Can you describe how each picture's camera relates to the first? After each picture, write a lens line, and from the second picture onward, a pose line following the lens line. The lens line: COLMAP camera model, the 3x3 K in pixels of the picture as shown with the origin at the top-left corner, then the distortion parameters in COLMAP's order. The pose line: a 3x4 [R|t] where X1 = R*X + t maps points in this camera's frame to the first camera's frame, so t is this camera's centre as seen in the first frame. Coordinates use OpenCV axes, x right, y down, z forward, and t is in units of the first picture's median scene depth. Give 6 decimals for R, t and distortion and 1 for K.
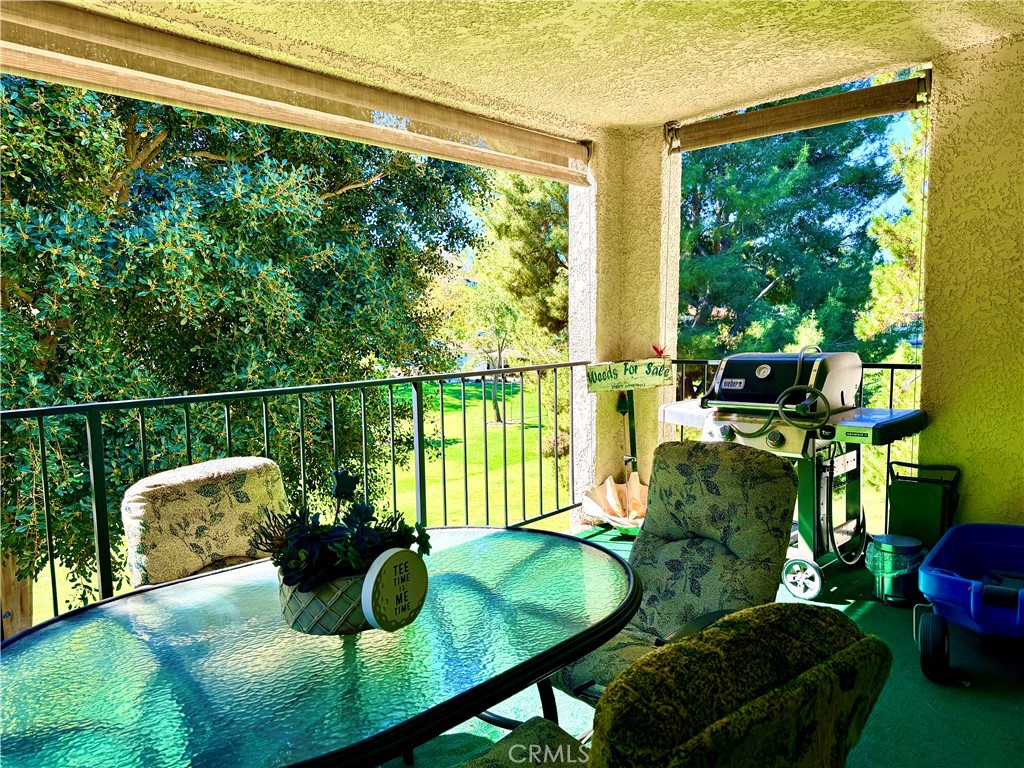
lens RADIAL K [[770.4, 0, 512.0], [0, 770.4, 384.0], [0, 0, 1]] dist [0.120236, -0.117788]
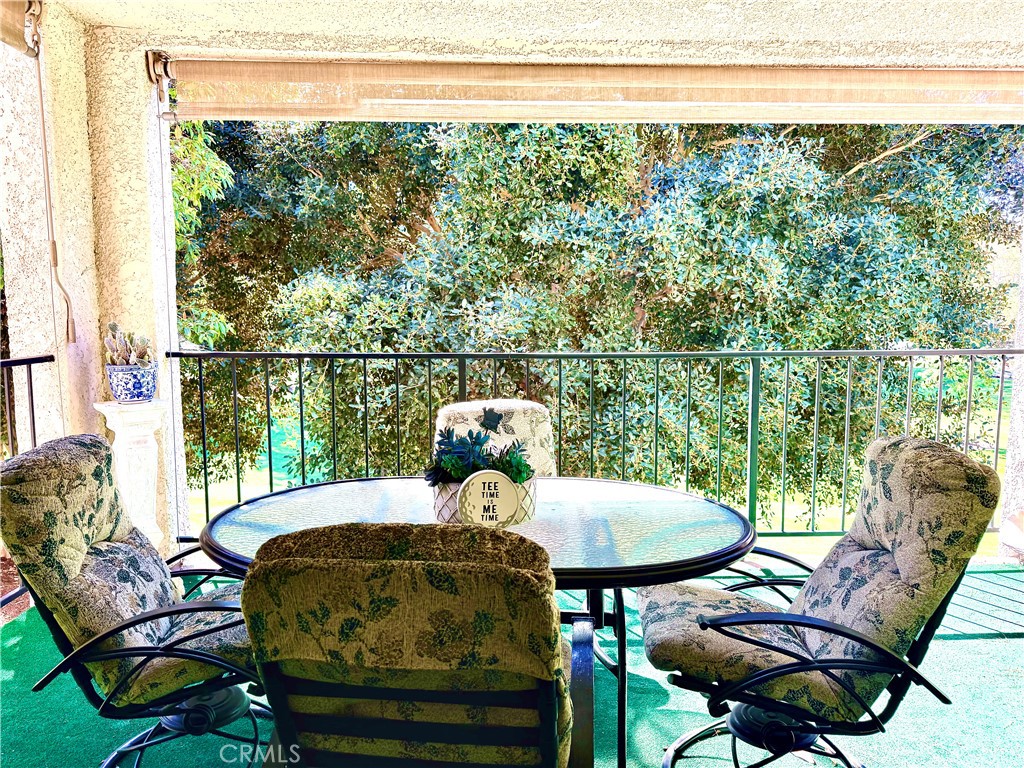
lens RADIAL K [[770.4, 0, 512.0], [0, 770.4, 384.0], [0, 0, 1]] dist [0.120236, -0.117788]
pose [[0.729947, 0.080985, -0.678689, 0.182725], [-0.062530, 0.996704, 0.051679, -0.000662], [0.680637, 0.004715, 0.732605, 0.032729]]
